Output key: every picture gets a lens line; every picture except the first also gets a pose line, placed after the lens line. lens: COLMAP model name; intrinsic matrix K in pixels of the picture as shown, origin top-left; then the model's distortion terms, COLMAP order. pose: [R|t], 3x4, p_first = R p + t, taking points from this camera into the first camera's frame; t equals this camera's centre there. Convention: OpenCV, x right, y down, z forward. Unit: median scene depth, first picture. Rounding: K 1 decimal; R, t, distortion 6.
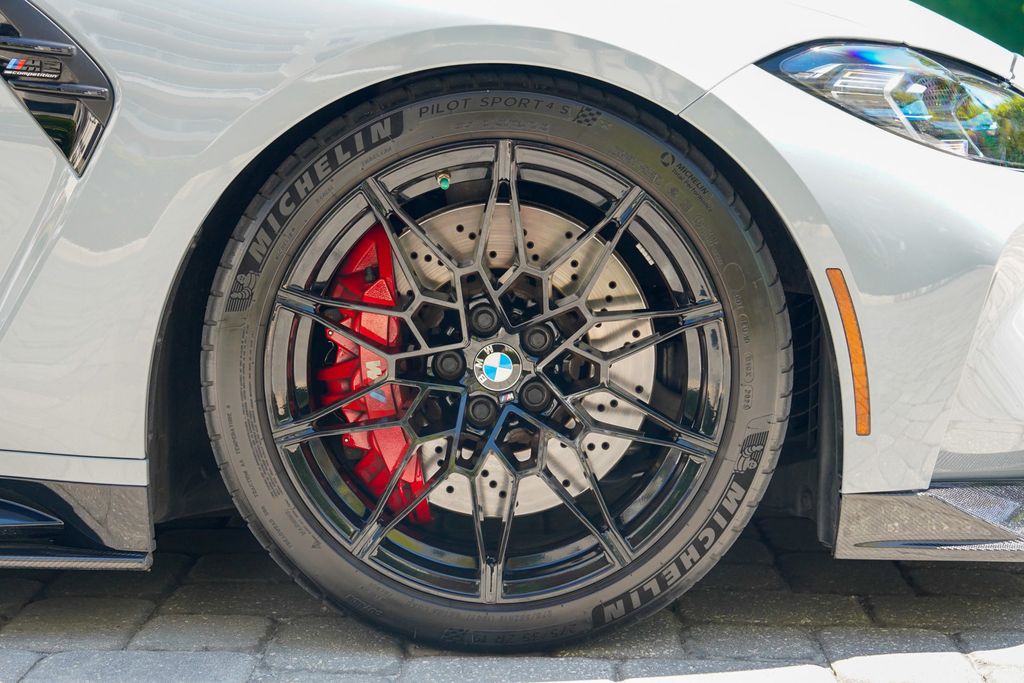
lens RADIAL K [[2043.3, 0, 515.9], [0, 2043.3, 343.4], [0, 0, 1]] dist [0.248263, -0.222743]
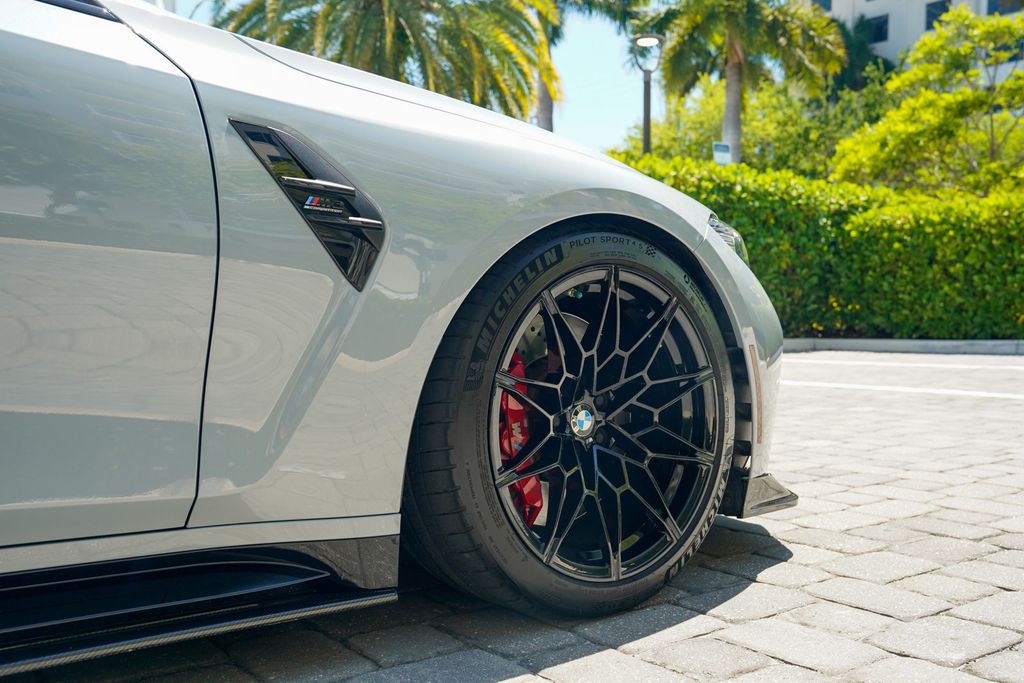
lens RADIAL K [[1009.6, 0, 511.1], [0, 1009.6, 346.7], [0, 0, 1]] dist [-0.002066, 0.144039]
pose [[0.790111, -0.034222, 0.612008, -0.506027], [0.087154, 0.994568, -0.056902, -0.004414], [-0.606736, 0.098298, 0.788802, 0.460732]]
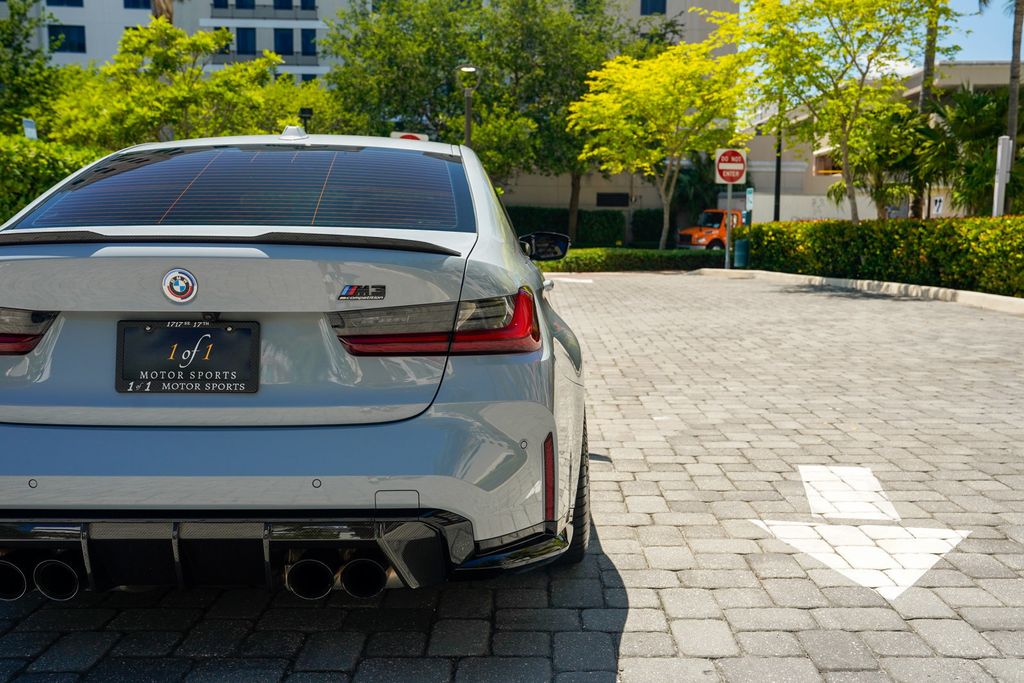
lens RADIAL K [[982.5, 0, 509.8], [0, 982.5, 351.2], [0, 0, 1]] dist [-0.009286, 0.112508]
pose [[0.006635, -0.131458, 0.991300, -2.587868], [0.118335, 0.984459, 0.129759, -0.338947], [-0.992952, 0.116444, 0.022088, 1.019999]]
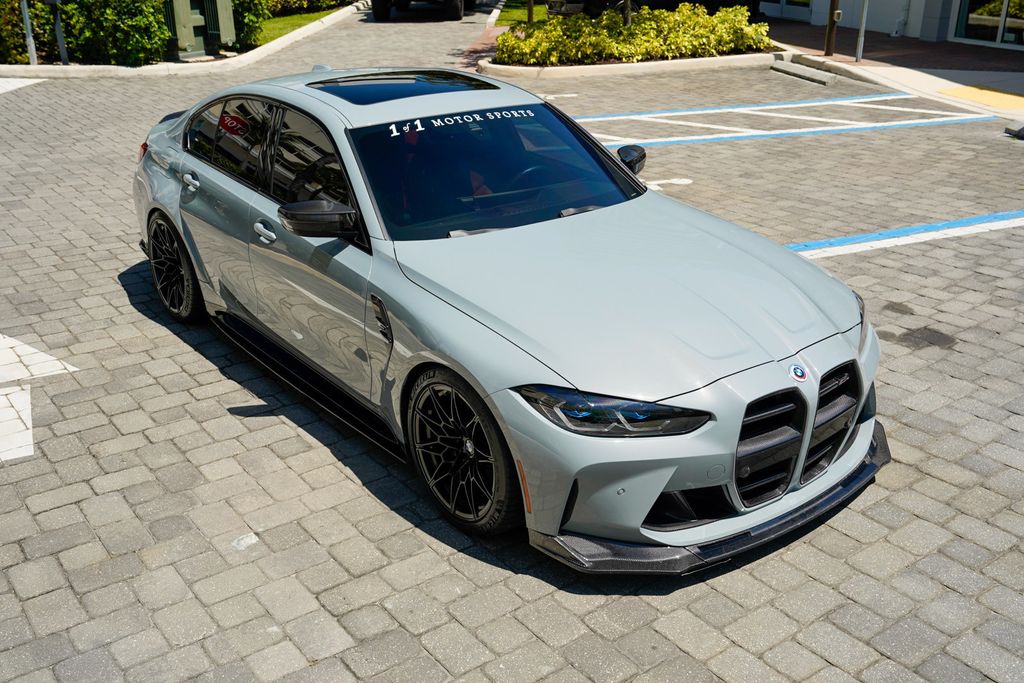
lens RADIAL K [[989.4, 0, 516.8], [0, 989.4, 342.7], [0, 0, 1]] dist [-0.006416, 0.123407]
pose [[0.610006, 0.281617, -0.740665, 1.168643], [-0.079967, 0.951822, 0.296042, -0.624827], [0.788351, -0.121358, 0.603137, 0.142725]]
